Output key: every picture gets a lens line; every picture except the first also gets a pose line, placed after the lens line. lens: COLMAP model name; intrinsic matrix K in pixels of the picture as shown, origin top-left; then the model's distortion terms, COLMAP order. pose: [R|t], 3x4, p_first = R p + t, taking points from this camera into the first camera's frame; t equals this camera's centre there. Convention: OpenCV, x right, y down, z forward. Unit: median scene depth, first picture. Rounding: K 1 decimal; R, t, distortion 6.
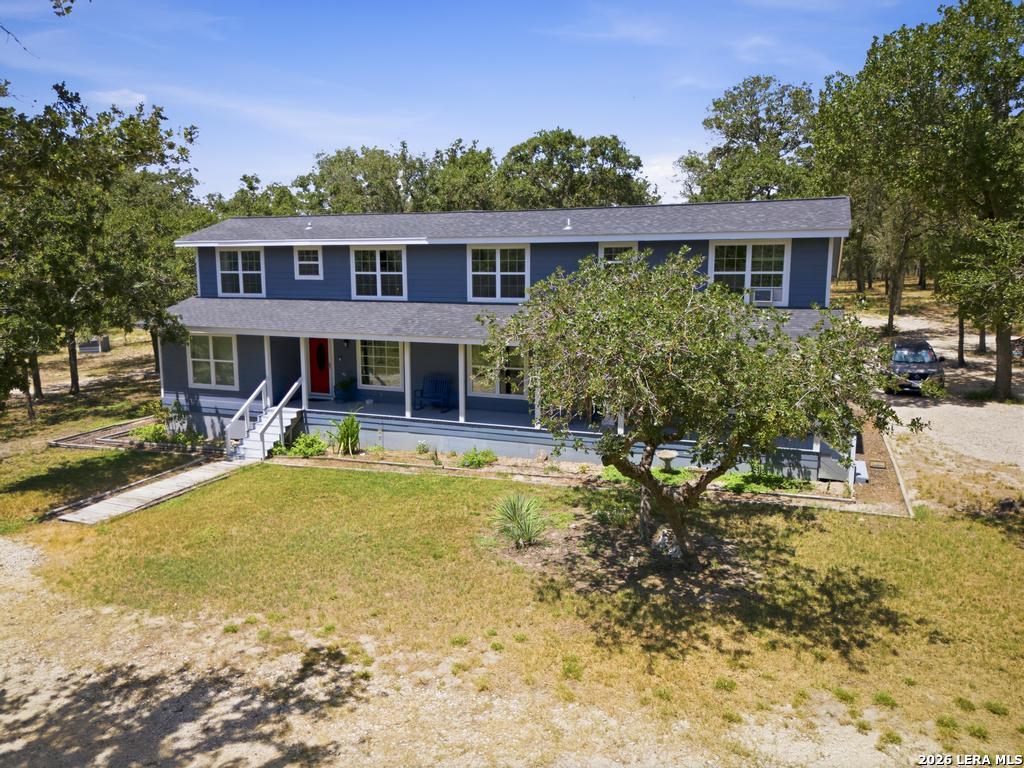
lens RADIAL K [[736.5, 0, 511.5], [0, 736.5, 382.5], [0, 0, 1]] dist [0.004261, 0.001381]
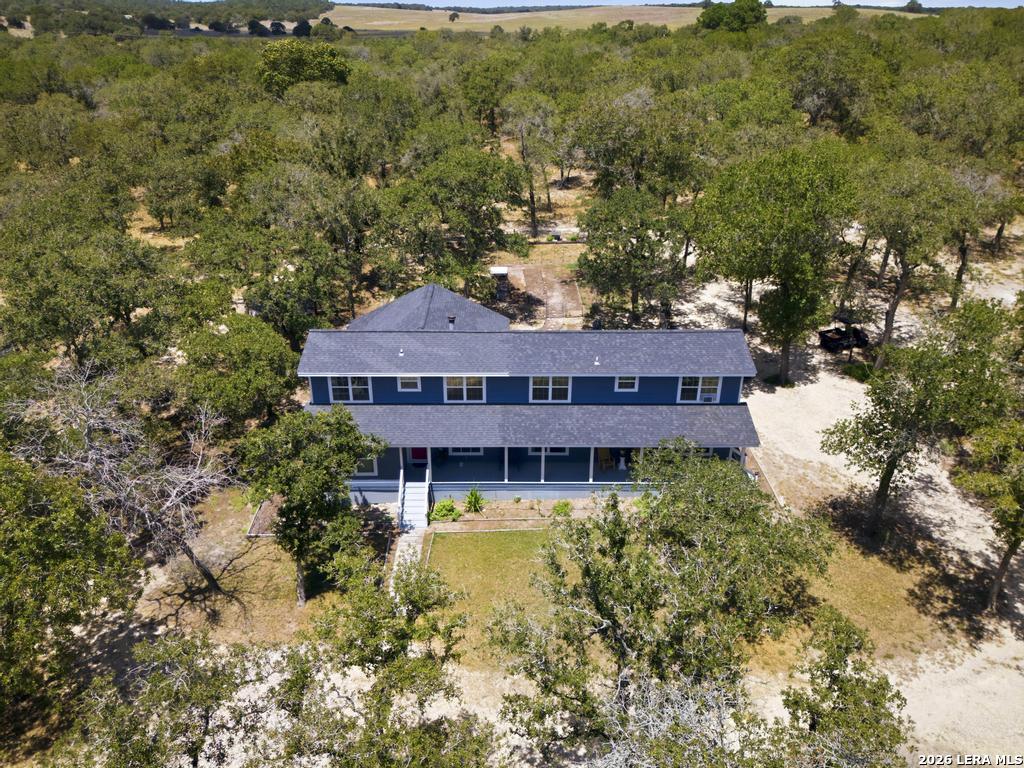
lens RADIAL K [[736.5, 0, 512.3], [0, 736.5, 383.9], [0, 0, 1]] dist [0.004261, 0.001381]
pose [[0.927977, -0.152427, 0.340035, -0.616127], [0.048657, 0.954263, 0.294981, -0.608365], [-0.369446, -0.257191, 0.892952, -0.382037]]
